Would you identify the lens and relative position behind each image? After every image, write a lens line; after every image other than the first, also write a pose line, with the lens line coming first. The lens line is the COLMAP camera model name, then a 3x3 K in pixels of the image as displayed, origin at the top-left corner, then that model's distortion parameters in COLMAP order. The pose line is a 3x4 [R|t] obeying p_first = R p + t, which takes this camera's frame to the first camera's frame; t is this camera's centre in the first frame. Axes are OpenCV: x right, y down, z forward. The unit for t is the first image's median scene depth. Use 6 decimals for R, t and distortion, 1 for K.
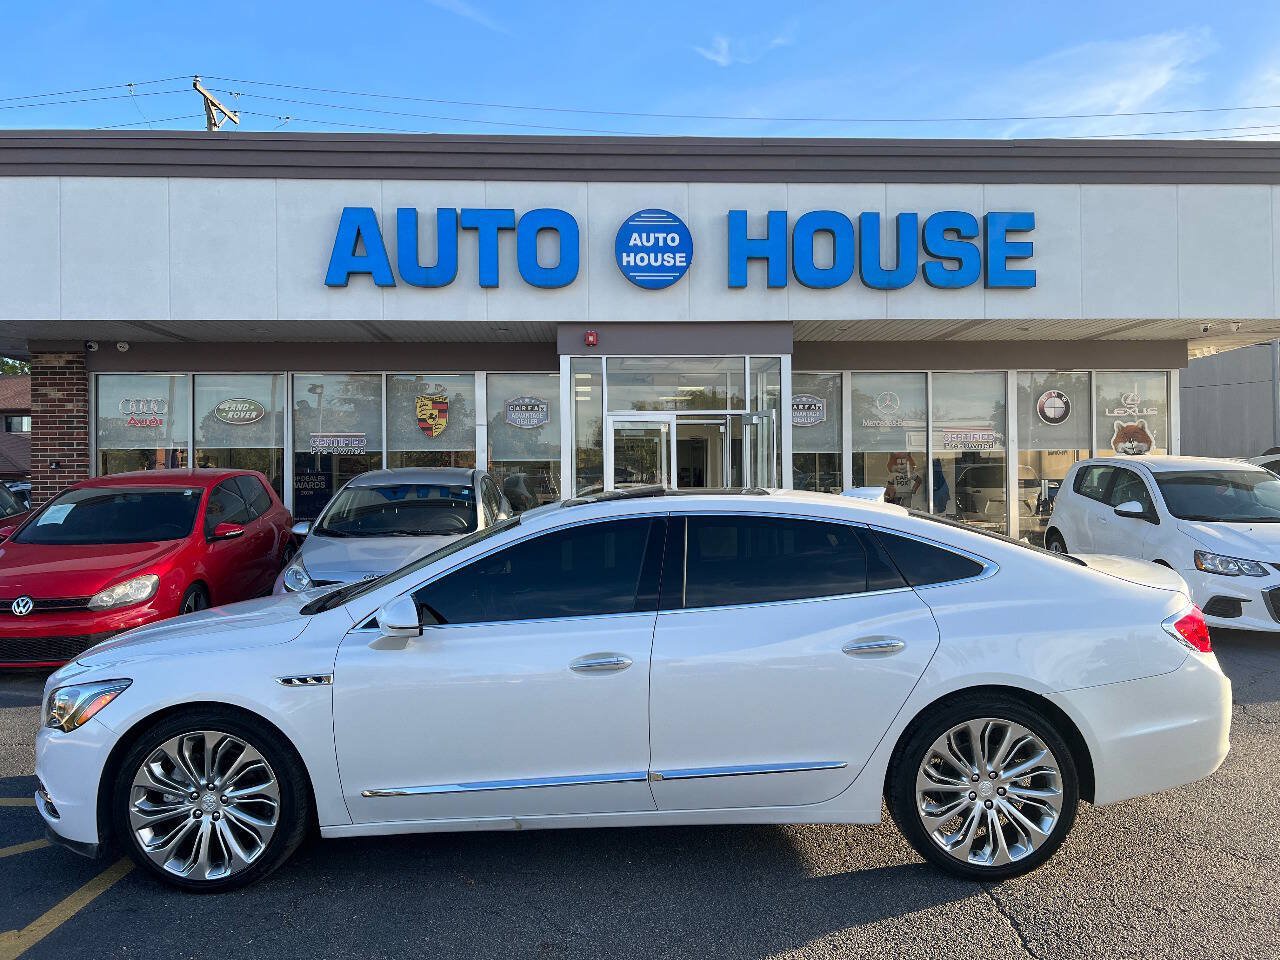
lens RADIAL K [[962.0, 0, 653.2], [0, 962.0, 476.0], [0, 0, 1]] dist [0.059178, -0.067879]
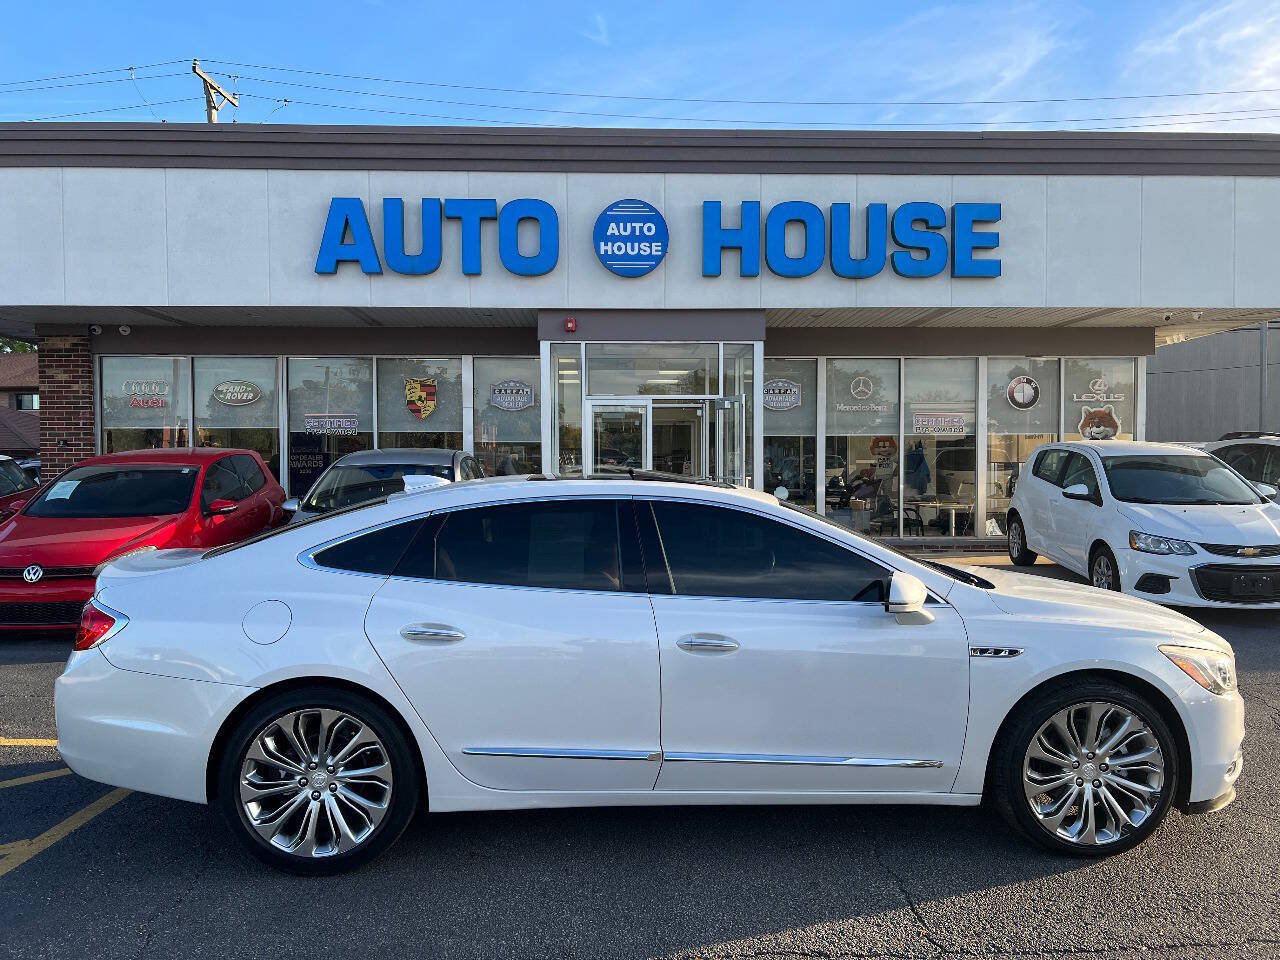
lens RADIAL K [[962.0, 0, 647.4], [0, 962.0, 497.3], [0, 0, 1]] dist [0.059178, -0.067879]
pose [[0.999887, 0.006469, -0.013584, 0.034532], [-0.005894, 0.999102, 0.041954, -0.000956], [0.013843, -0.041869, 0.999027, -0.048091]]
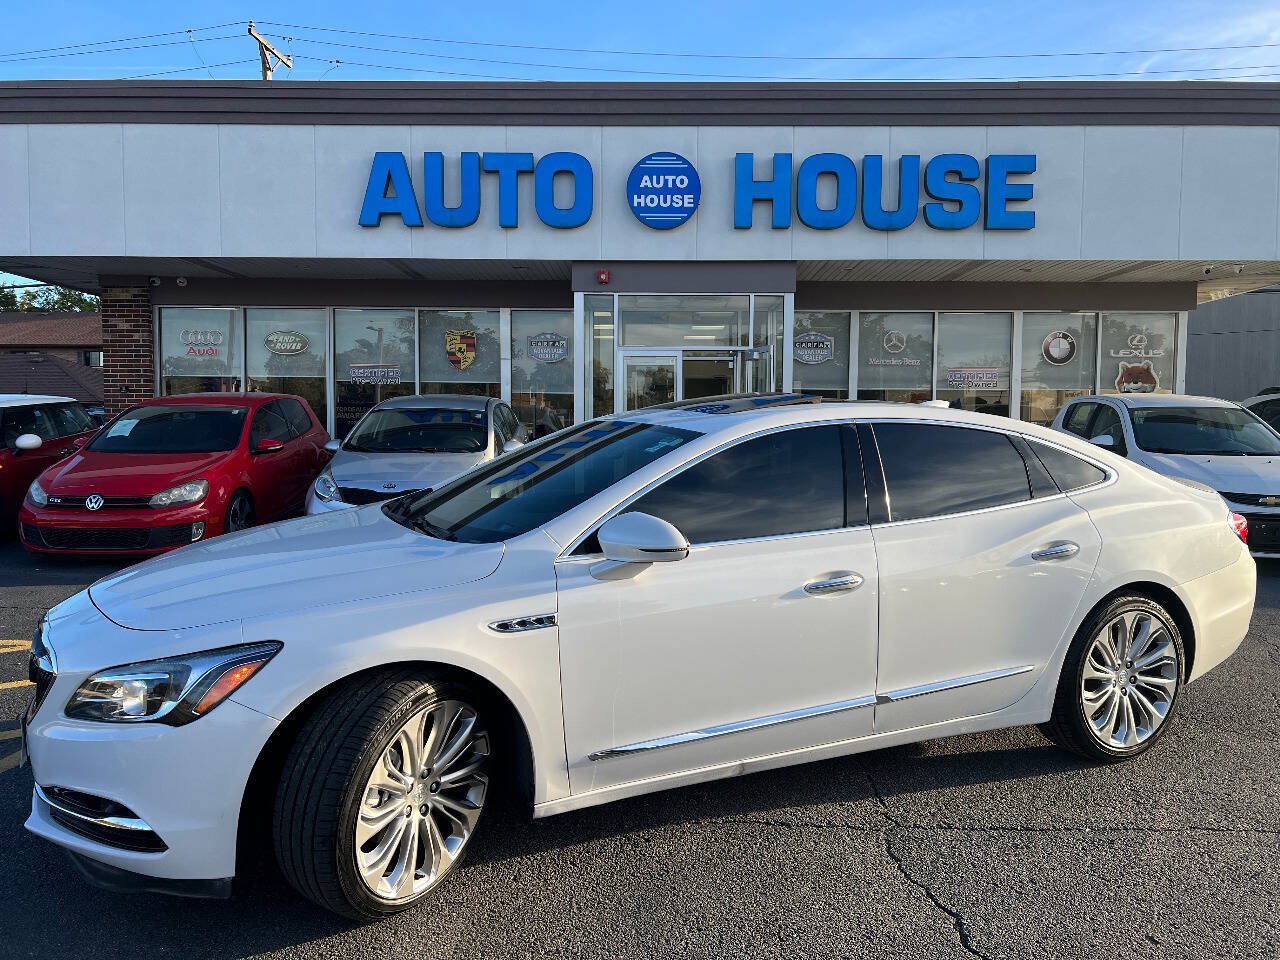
lens RADIAL K [[962.0, 0, 642.0], [0, 962.0, 483.7], [0, 0, 1]] dist [0.059178, -0.067879]
pose [[0.997431, 0.020744, -0.068565, 0.056556], [-0.016330, 0.997795, 0.064324, 0.016569], [0.069748, -0.063039, 0.995571, -0.074452]]
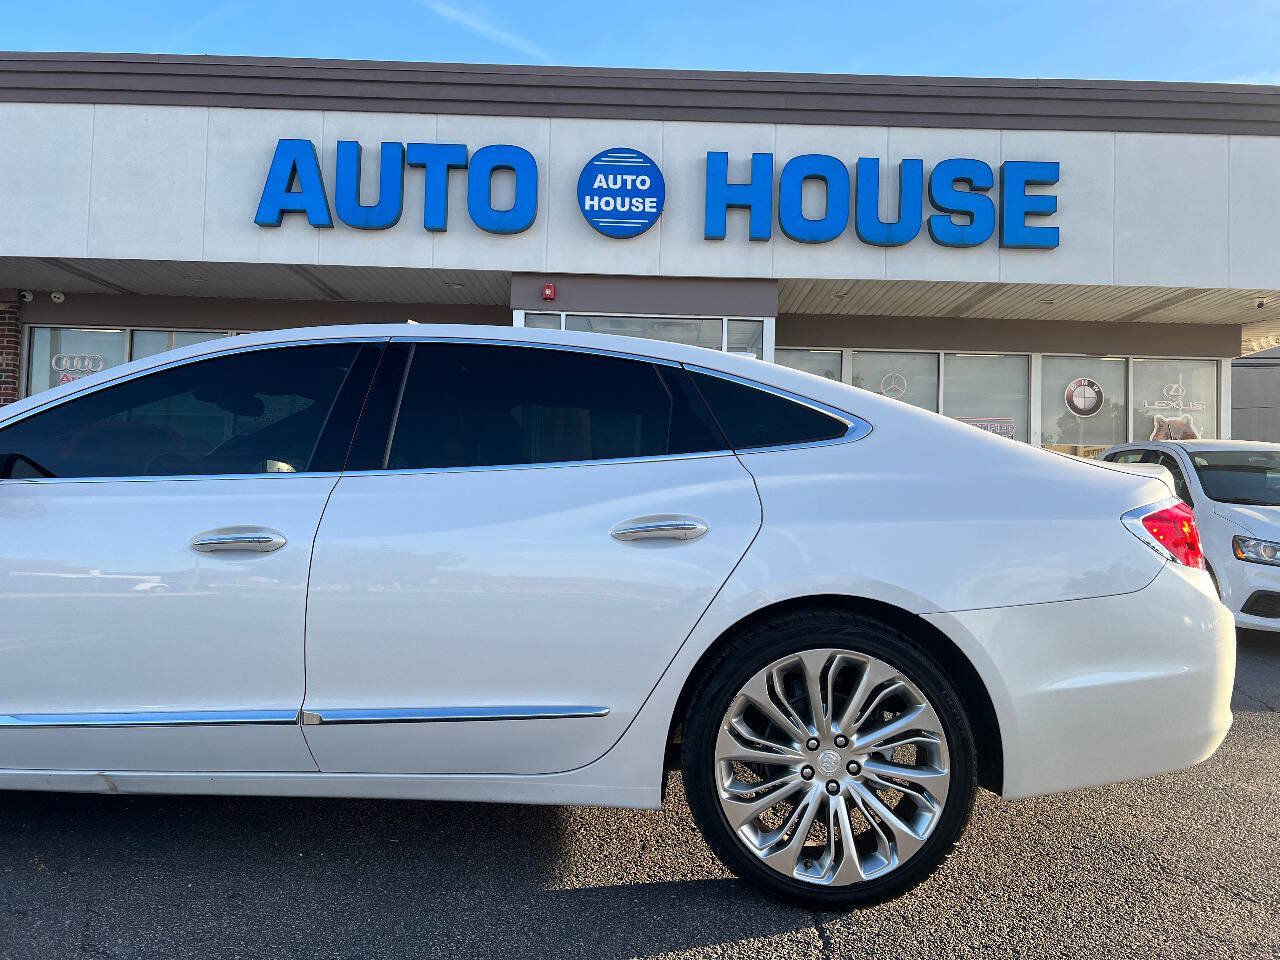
lens RADIAL K [[962.0, 0, 652.5], [0, 962.0, 479.0], [0, 0, 1]] dist [0.059178, -0.067879]
pose [[0.997922, 0.034527, -0.054399, 0.087200], [-0.036268, 0.998851, -0.031341, 0.055040], [0.053254, 0.033249, 0.998027, 0.121718]]
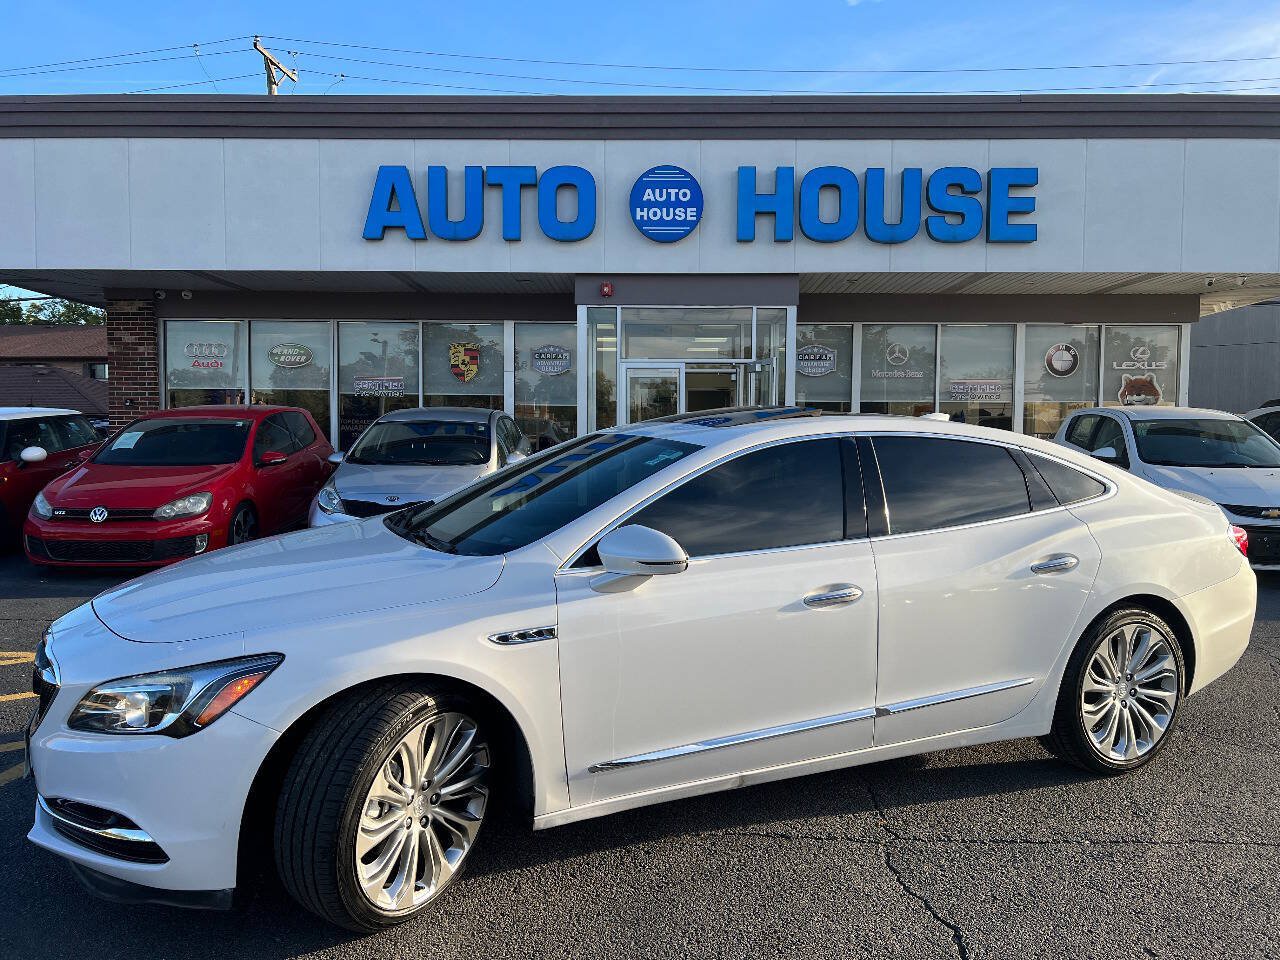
lens RADIAL K [[962.0, 0, 642.8], [0, 962.0, 489.8], [0, 0, 1]] dist [0.059178, -0.067879]
pose [[0.997188, 0.020413, -0.072107, 0.057974], [-0.016206, 0.998158, 0.058459, 0.016076], [0.073167, -0.057126, 0.995682, -0.075923]]
